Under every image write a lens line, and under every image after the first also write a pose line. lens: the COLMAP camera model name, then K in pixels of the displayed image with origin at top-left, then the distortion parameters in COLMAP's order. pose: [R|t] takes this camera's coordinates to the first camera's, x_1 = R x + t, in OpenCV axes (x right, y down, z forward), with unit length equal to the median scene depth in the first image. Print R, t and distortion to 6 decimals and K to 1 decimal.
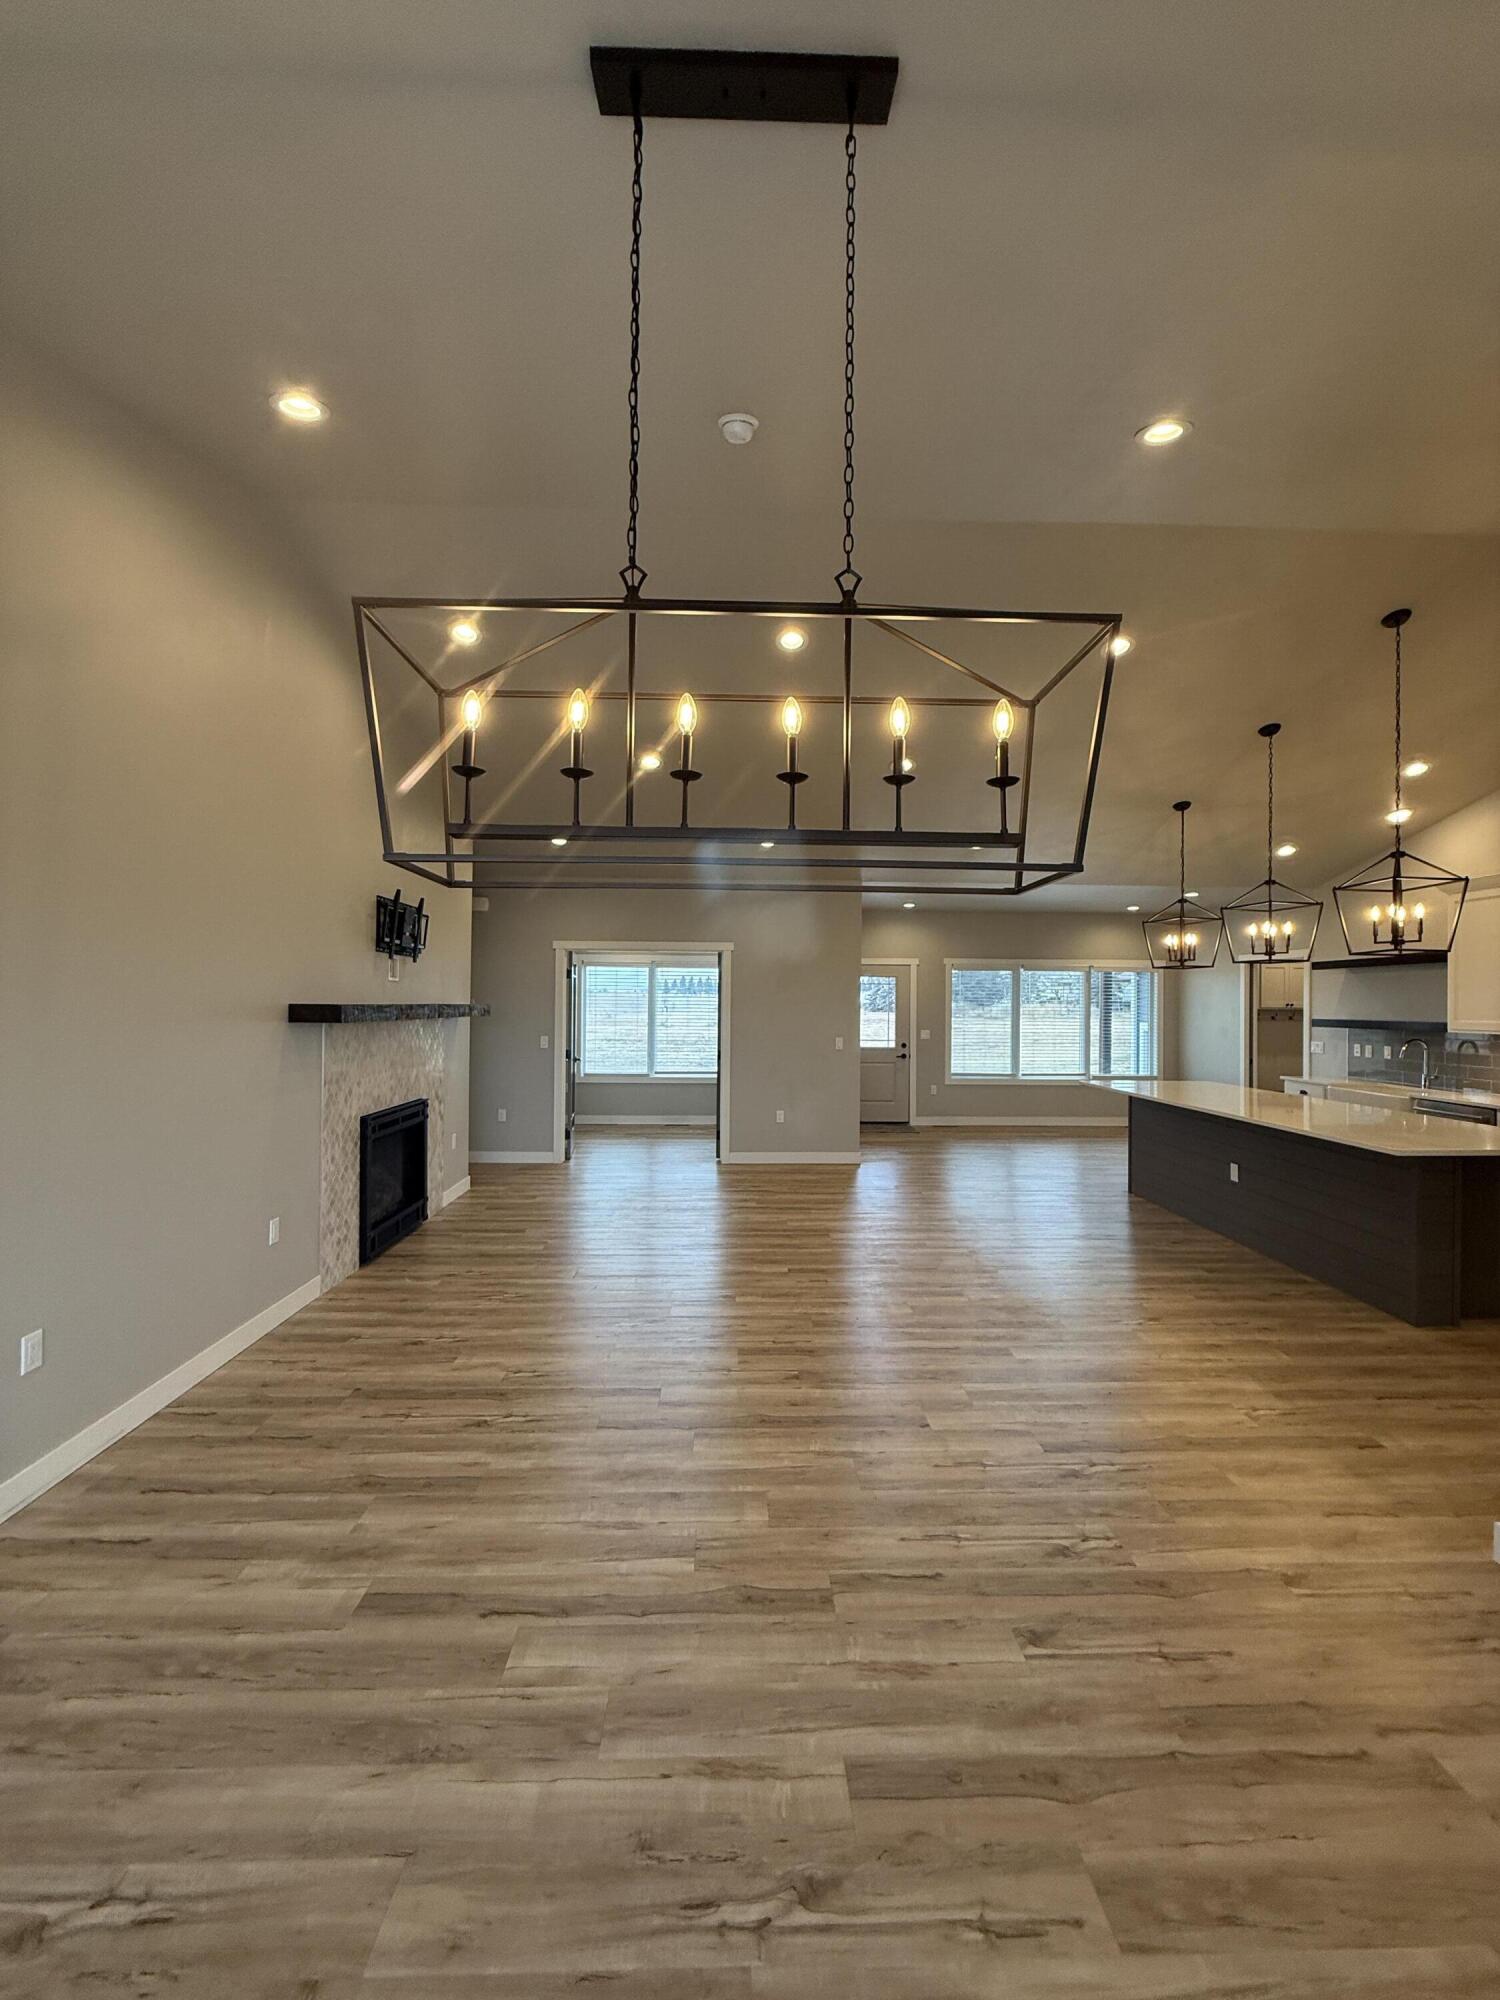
lens RADIAL K [[795.0, 0, 747.9], [0, 795.0, 993.5], [0, 0, 1]] dist [-0.002660, 0.000488]
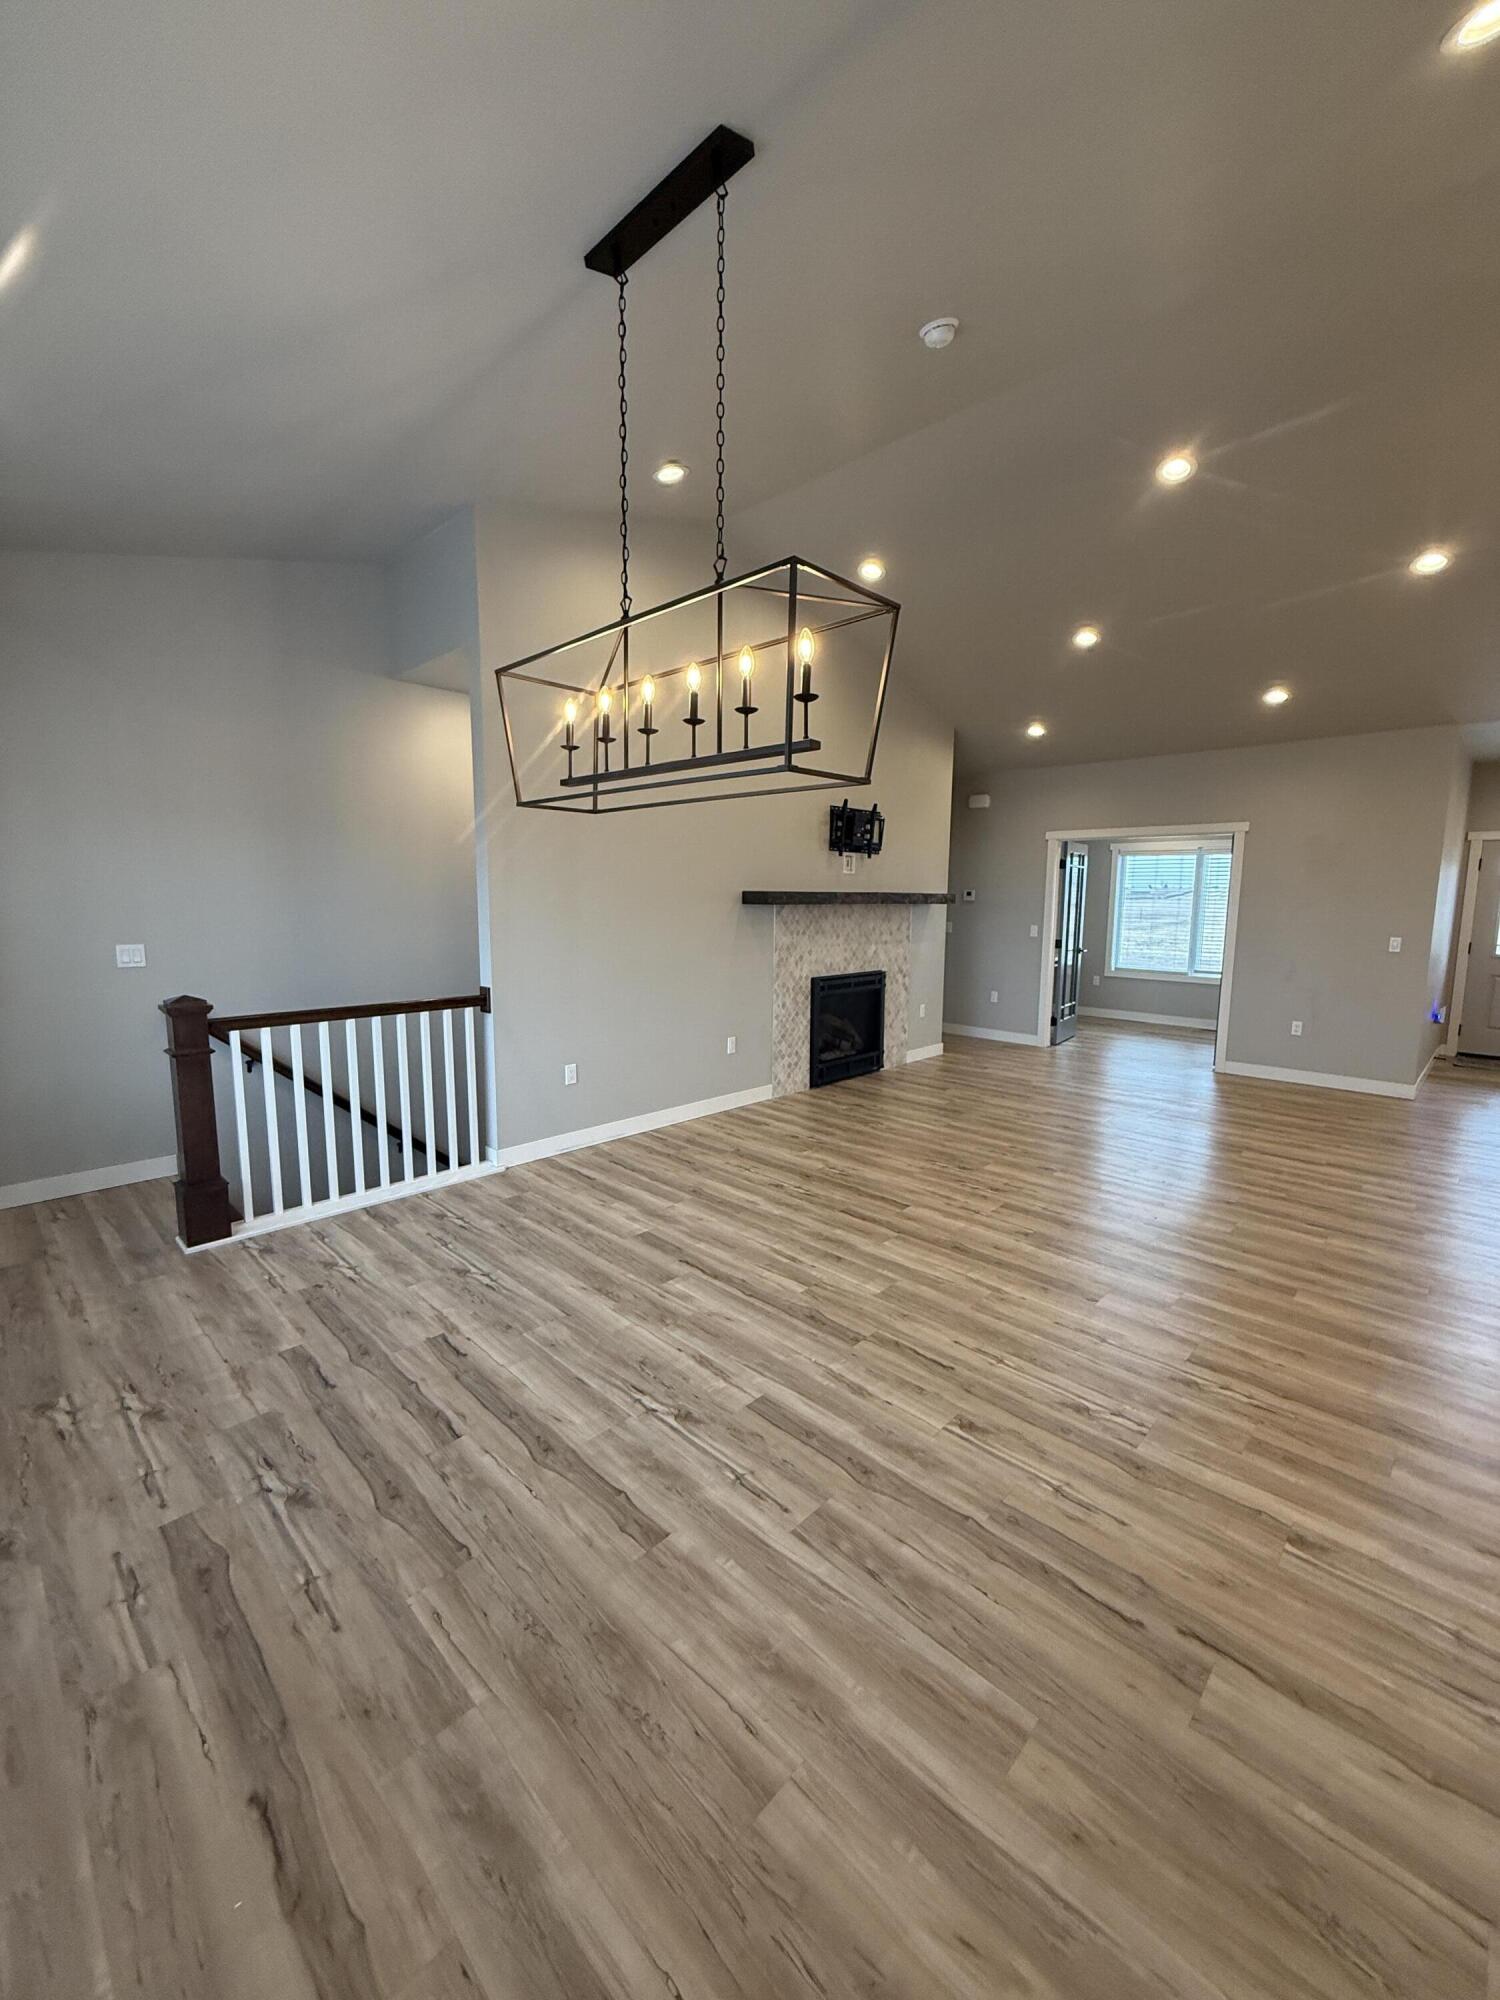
lens RADIAL K [[795.0, 0, 753.6], [0, 795.0, 994.8], [0, 0, 1]] dist [-0.002660, 0.000488]
pose [[0.699221, 0.088162, -0.709448, 0.764884], [0.006226, 0.991578, 0.129358, 0.022334], [0.714878, -0.094867, 0.692784, 0.018186]]
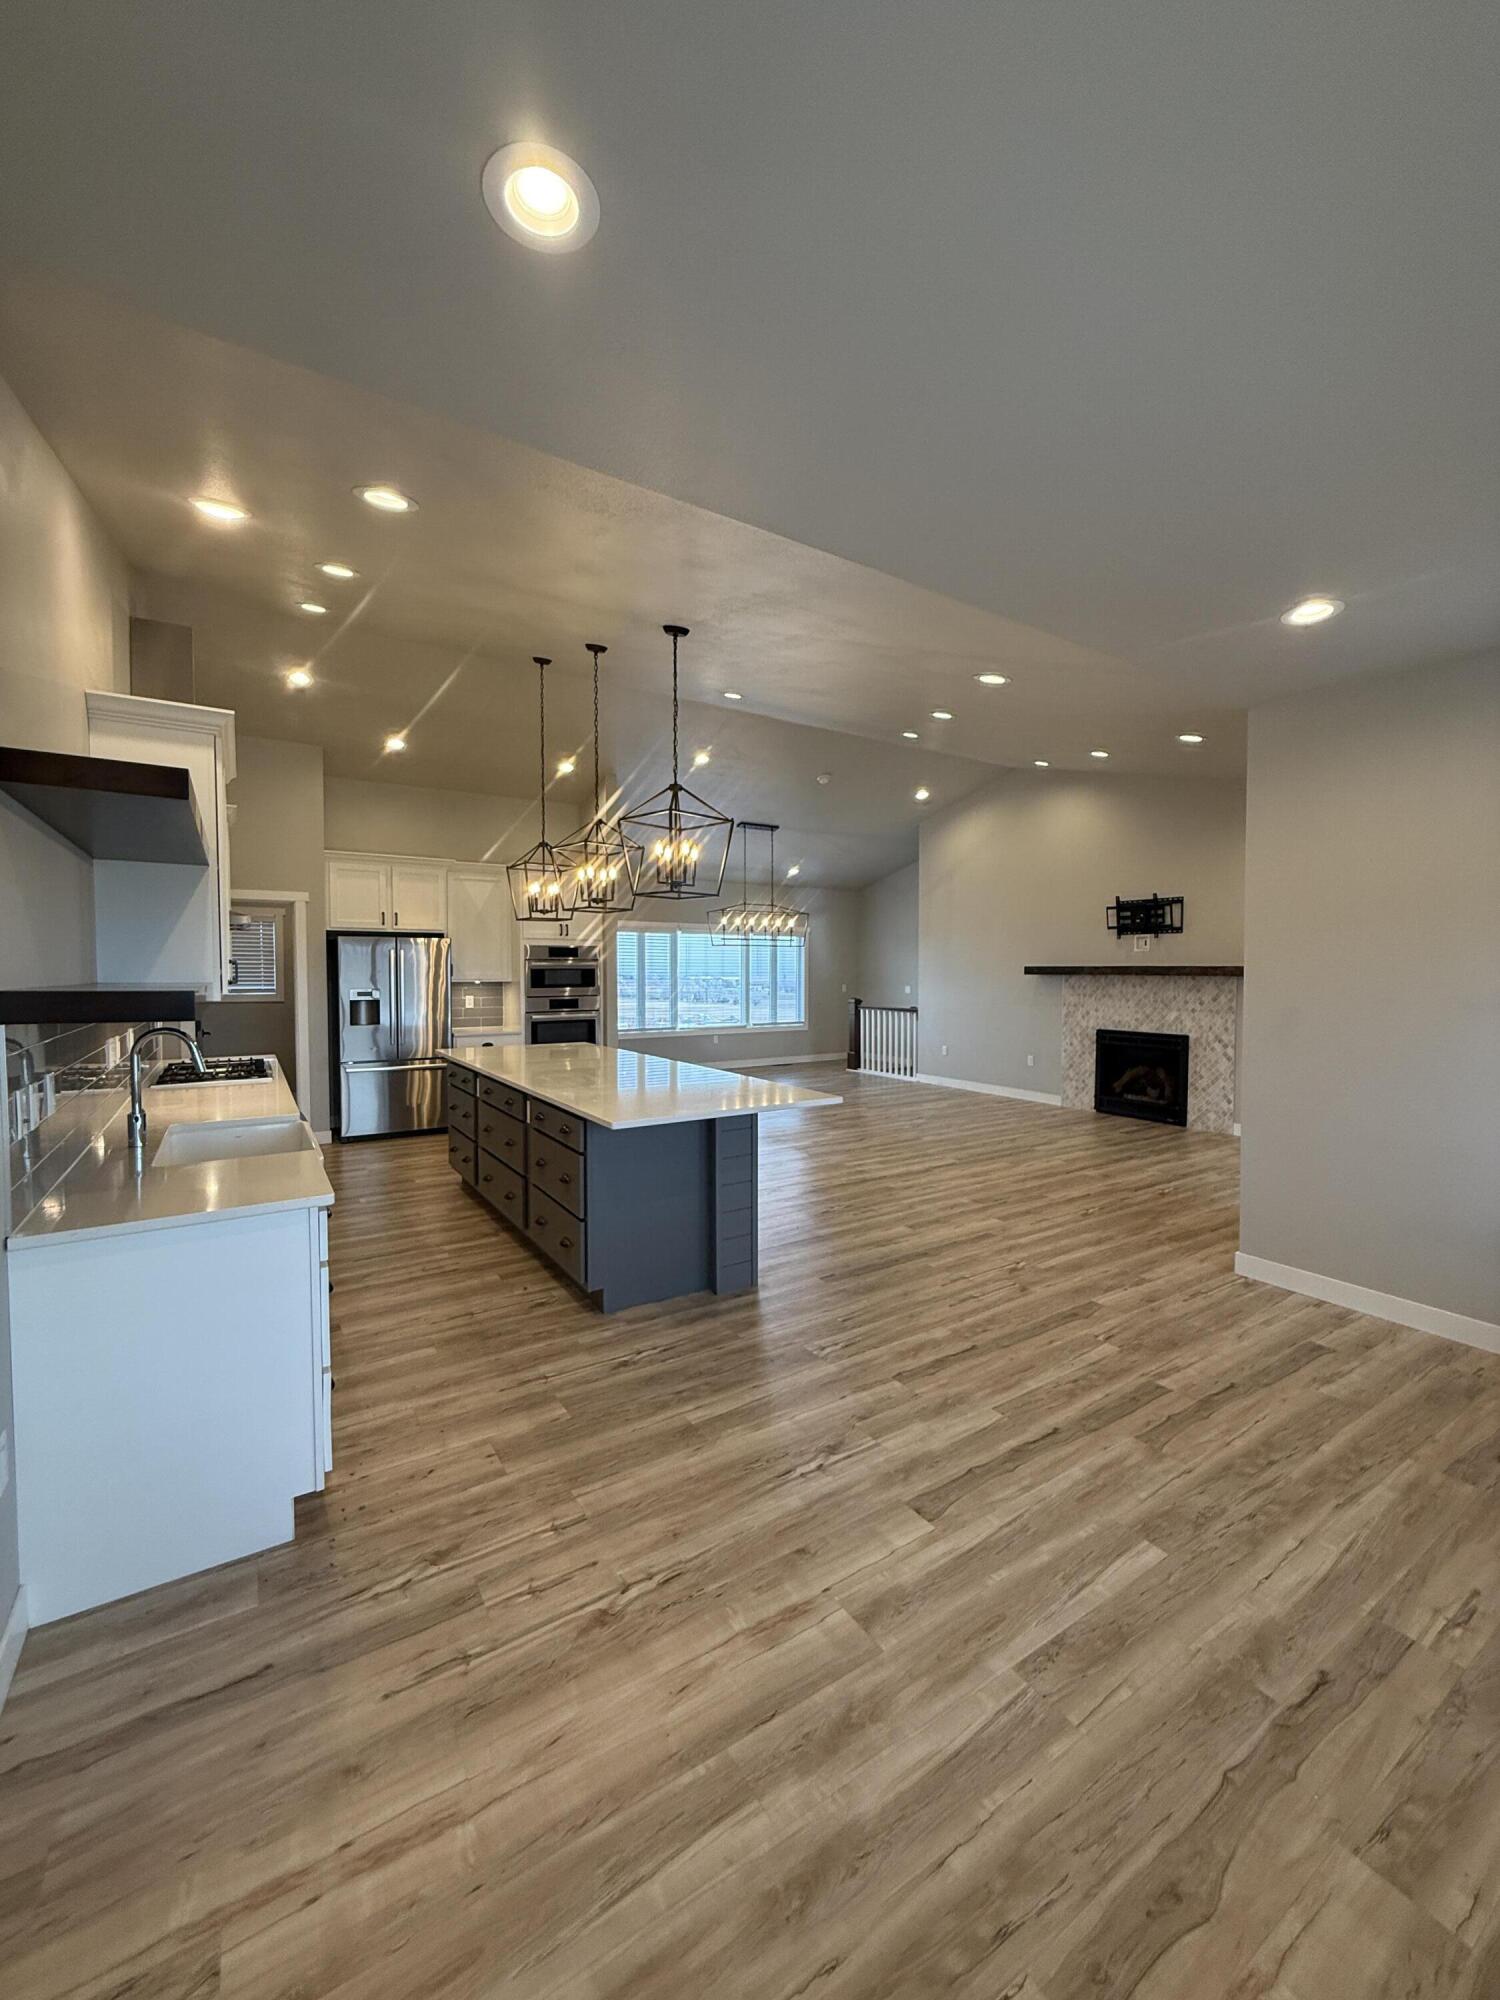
lens RADIAL K [[795.0, 0, 754.2], [0, 795.0, 1004.3], [0, 0, 1]] dist [-0.002660, 0.000488]
pose [[-0.854702, 0.017975, -0.518807, 2.194364], [0.002350, 0.999524, 0.030759, 0.083180], [0.519113, 0.025070, -0.854338, 4.208863]]
